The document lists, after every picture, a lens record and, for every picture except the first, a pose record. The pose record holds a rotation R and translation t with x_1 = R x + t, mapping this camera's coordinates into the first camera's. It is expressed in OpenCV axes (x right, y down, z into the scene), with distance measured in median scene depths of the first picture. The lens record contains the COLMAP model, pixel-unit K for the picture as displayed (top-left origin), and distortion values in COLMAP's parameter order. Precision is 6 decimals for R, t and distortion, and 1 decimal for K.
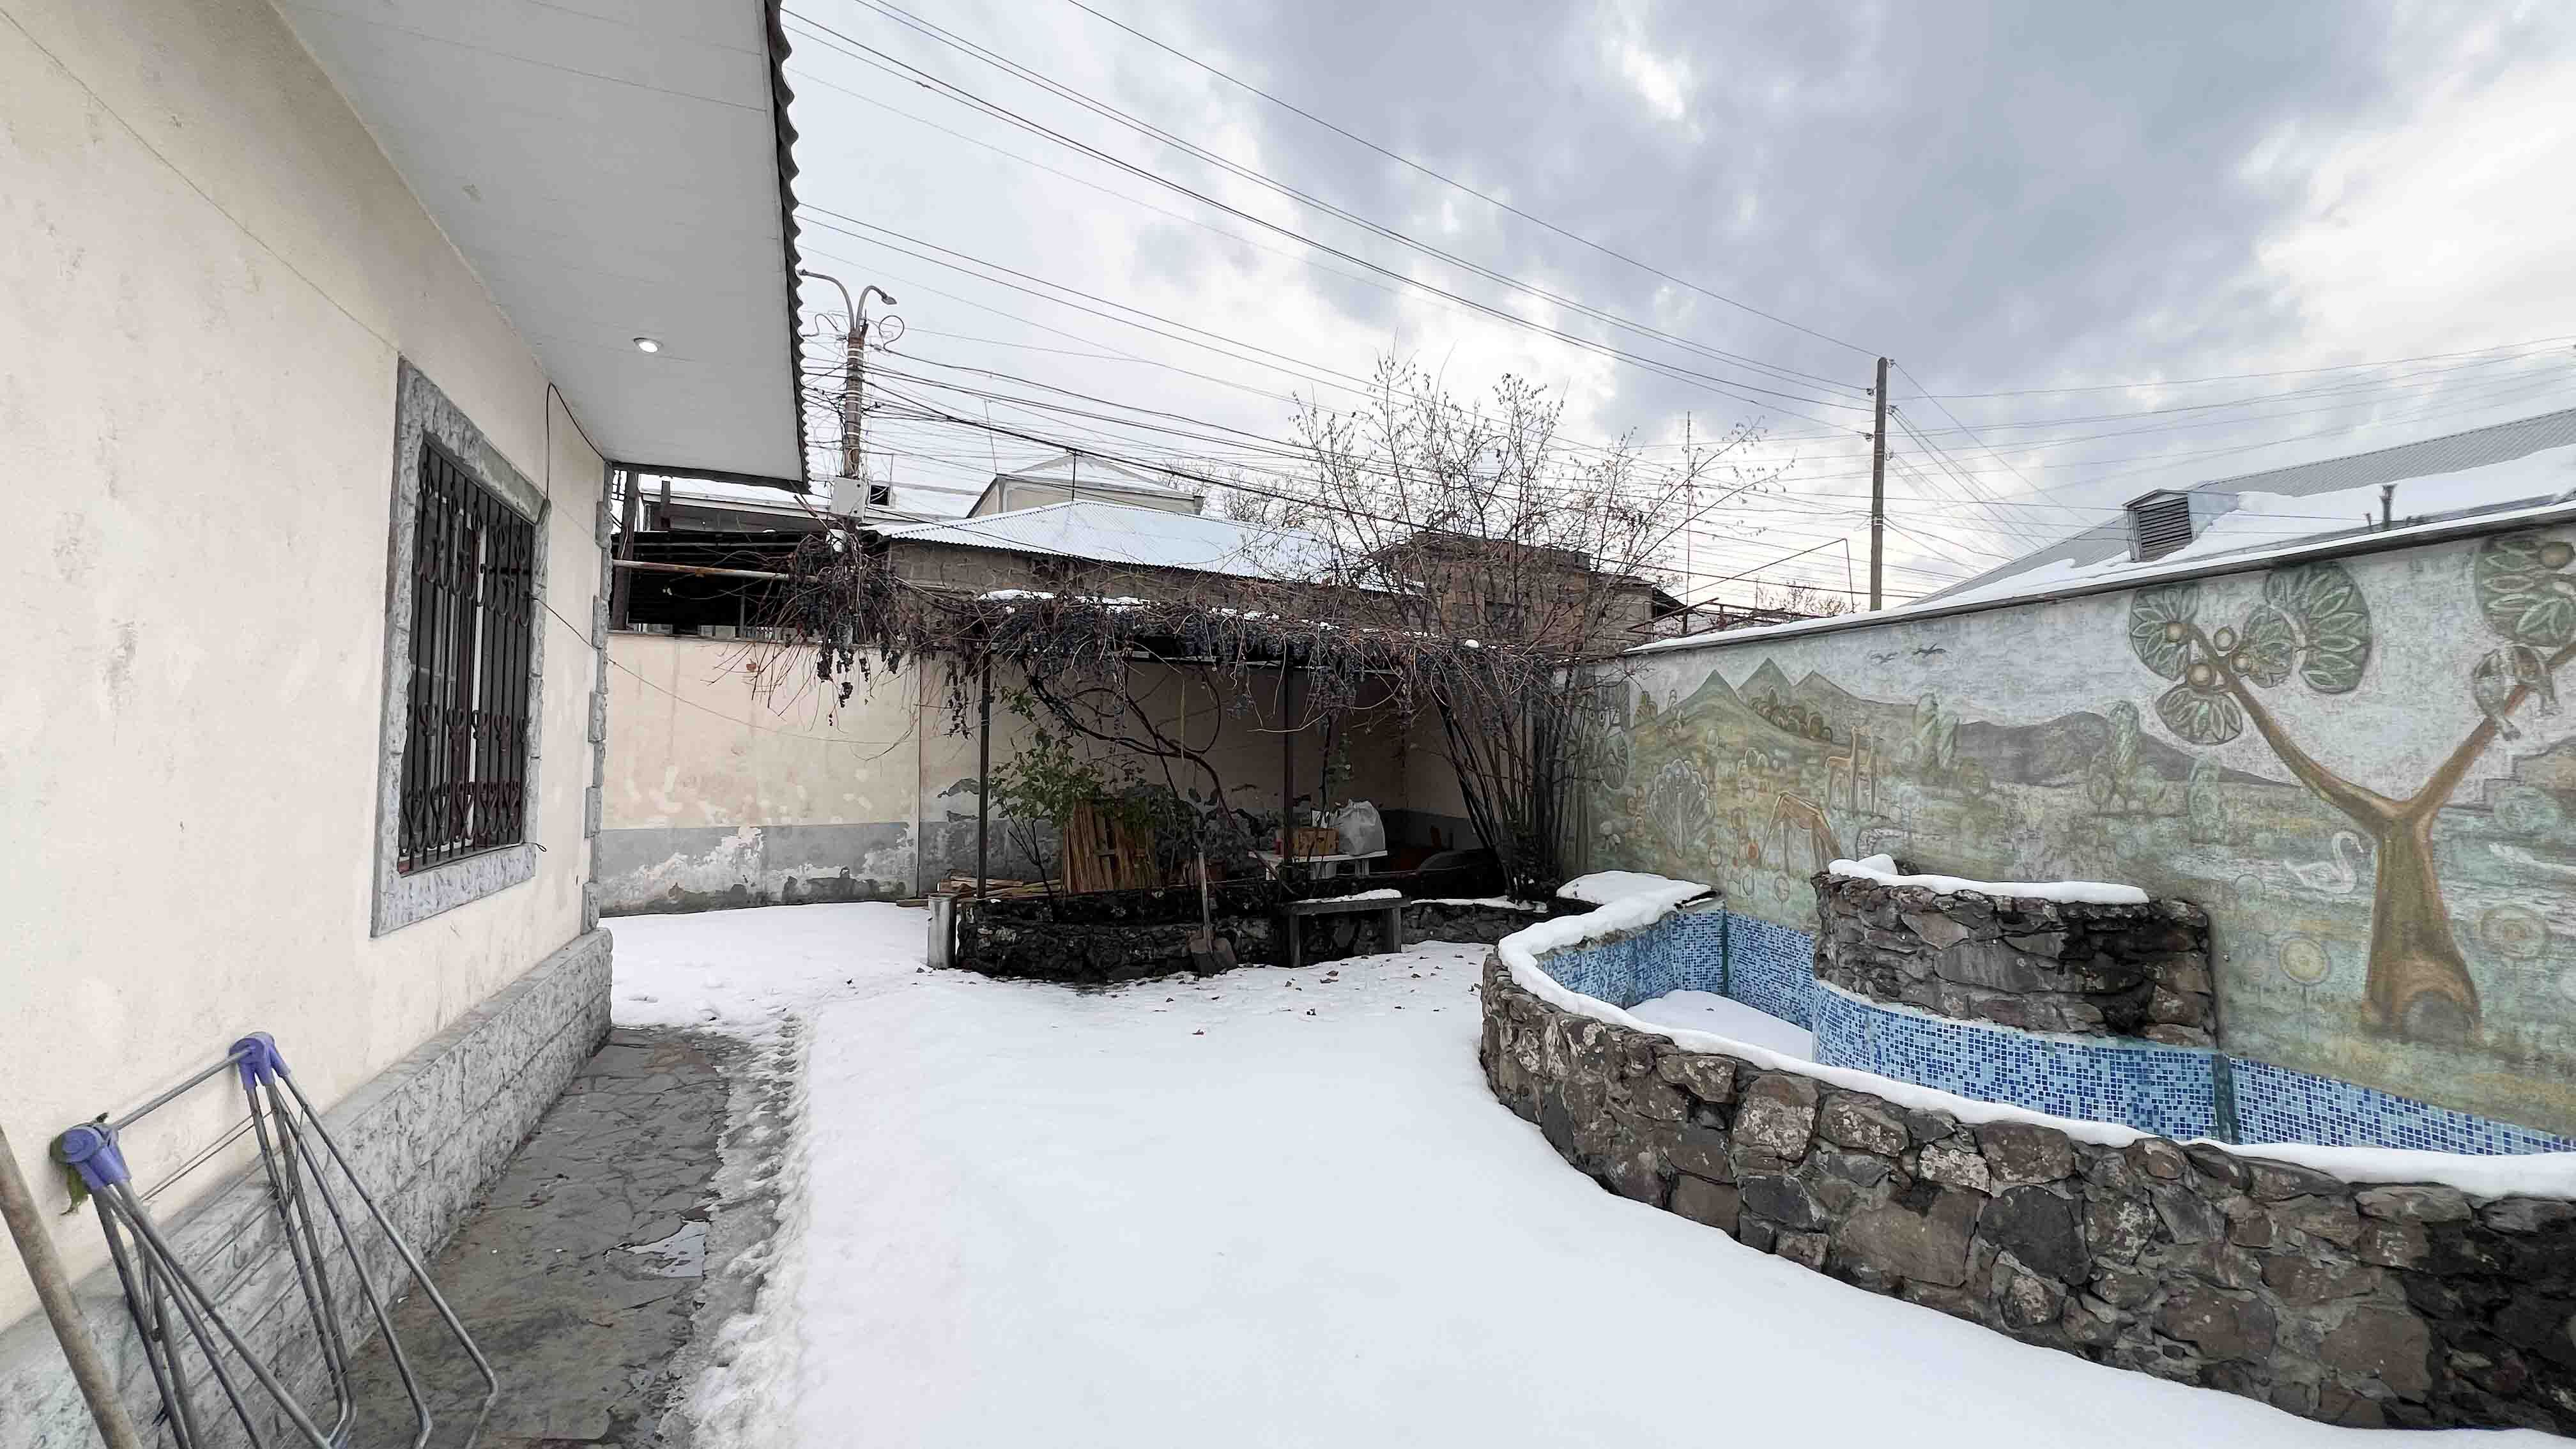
lens RADIAL K [[1028.2, 0, 1282.1], [0, 1028.2, 718.8], [0, 0, 1]] dist [-0.004030, 0.000779]
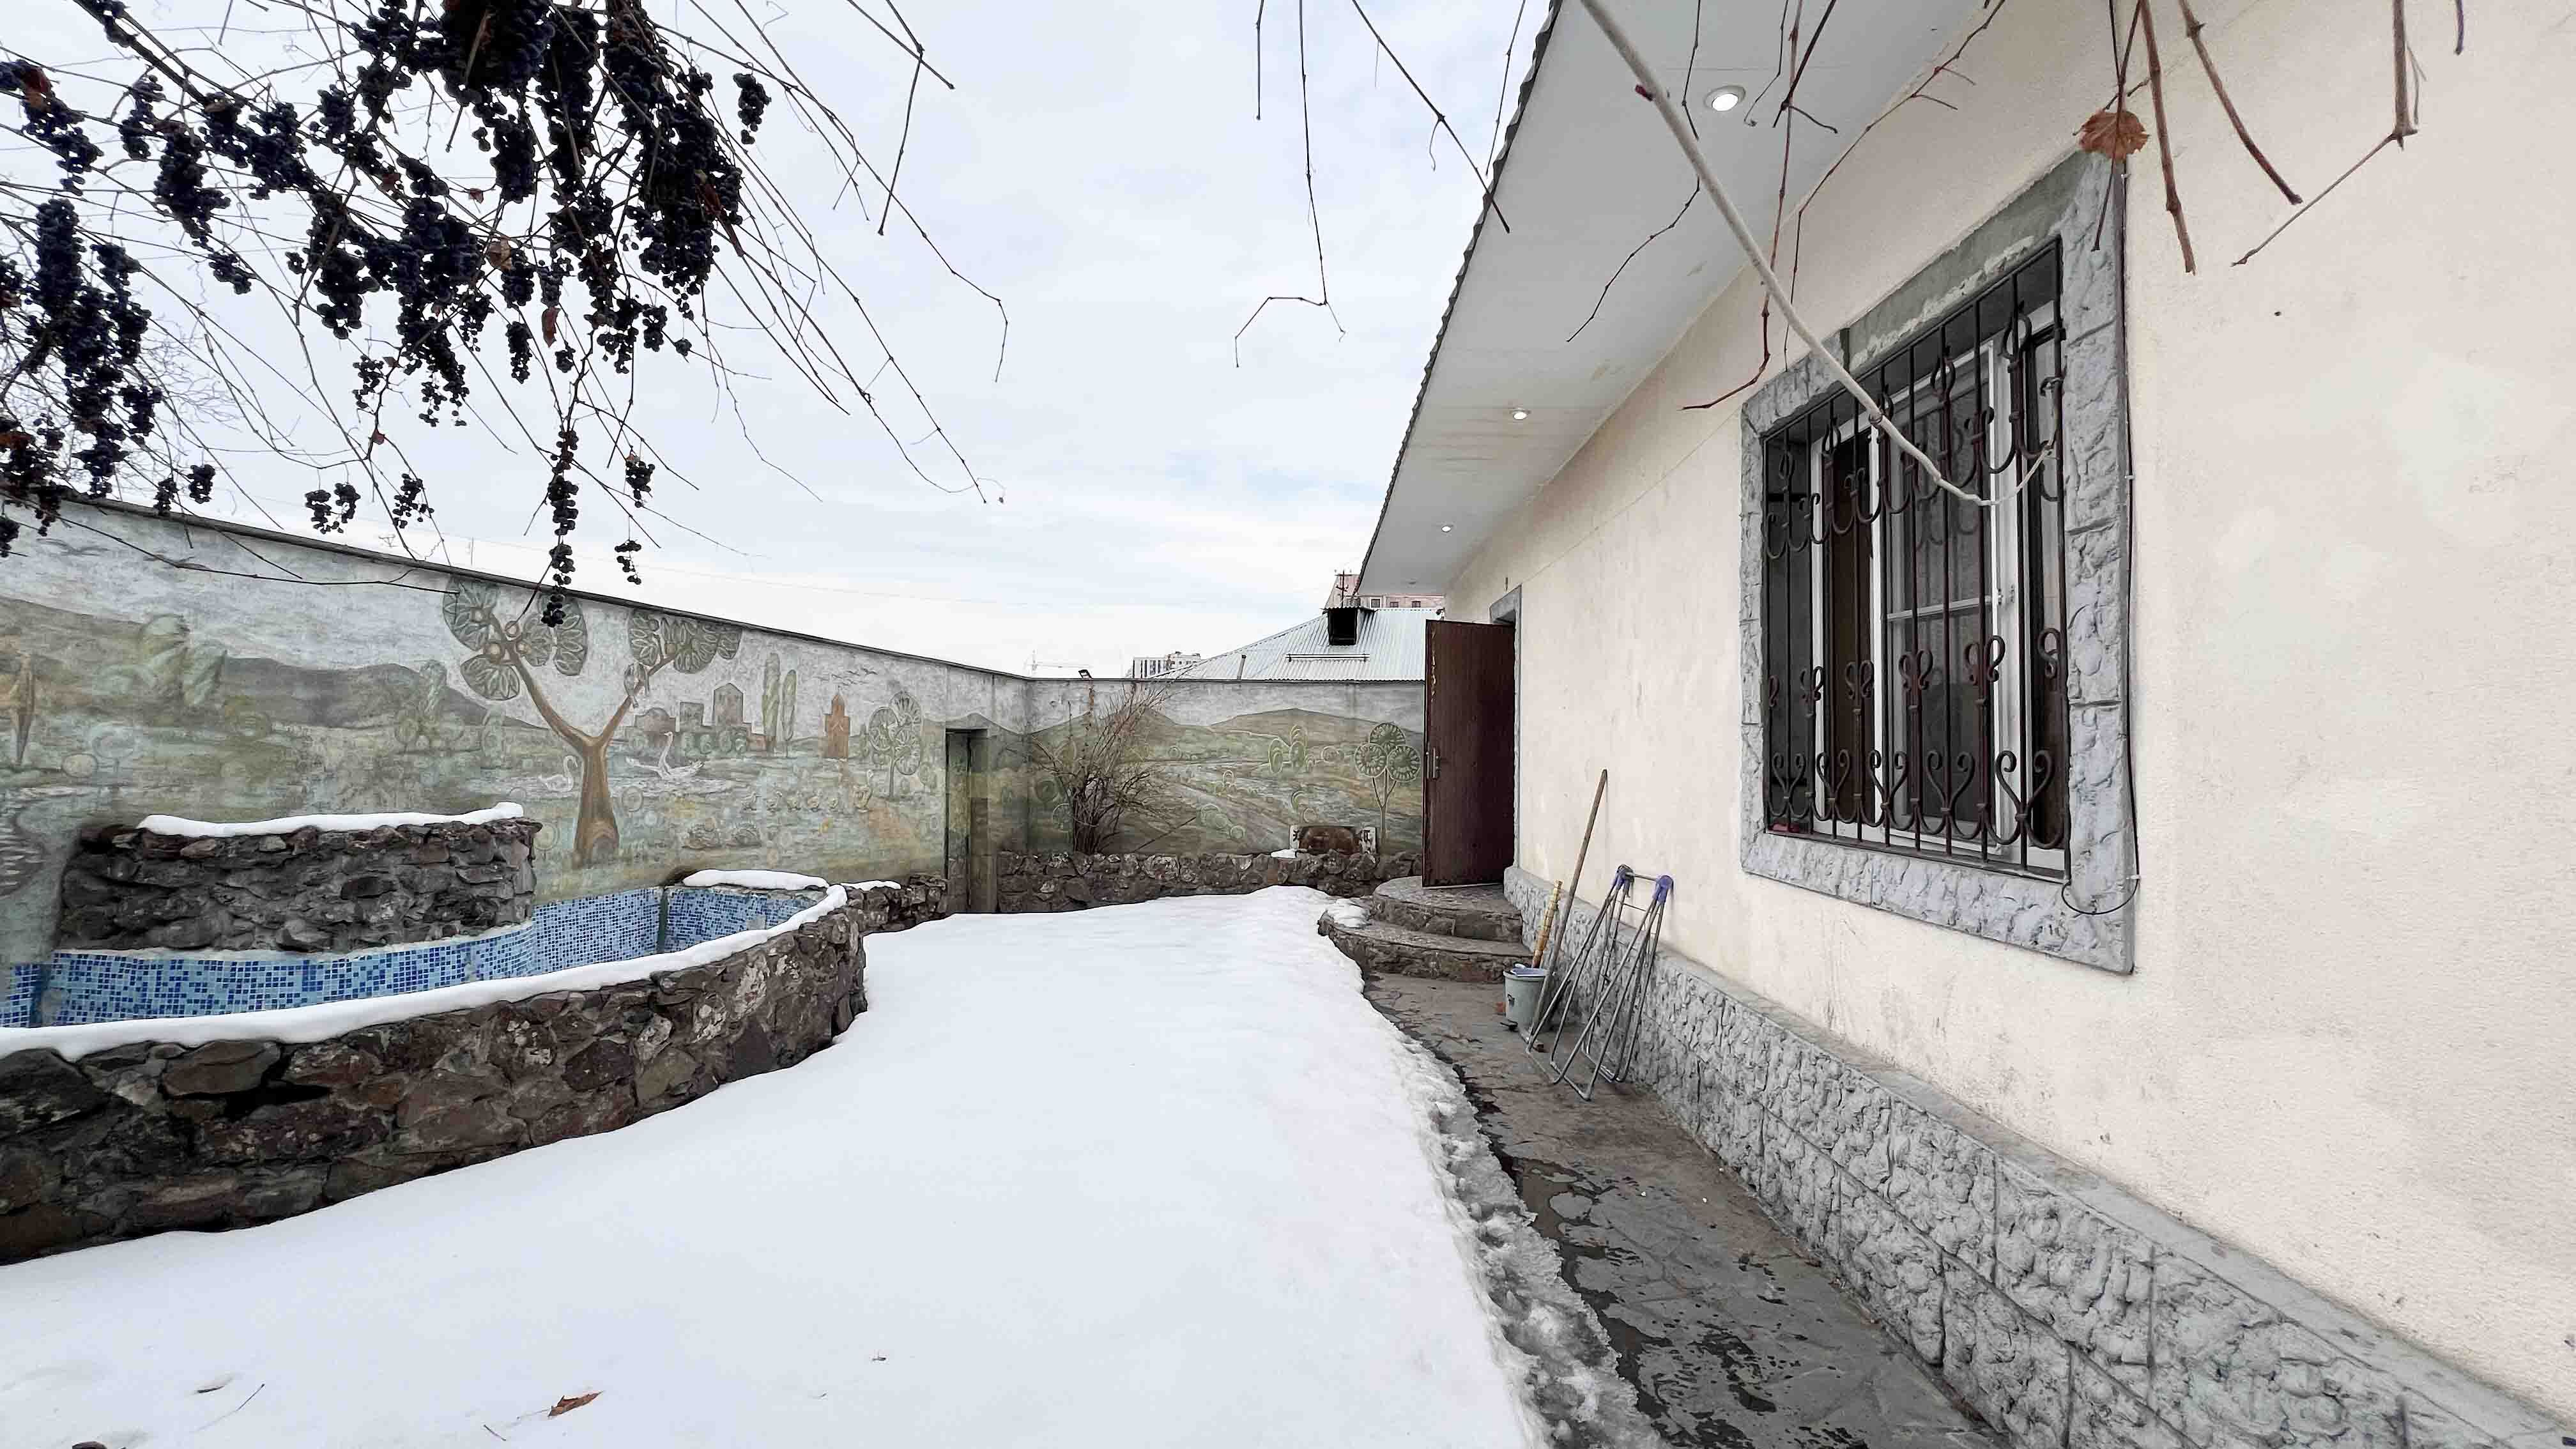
lens RADIAL K [[1028.2, 0, 1282.1], [0, 1028.2, 718.8], [0, 0, 1]] dist [-0.004030, 0.000779]
pose [[-0.906314, -0.007629, 0.422537, -0.650144], [-0.041319, 0.996646, -0.070633, 0.100366], [-0.420581, -0.081474, -0.903589, 1.715120]]
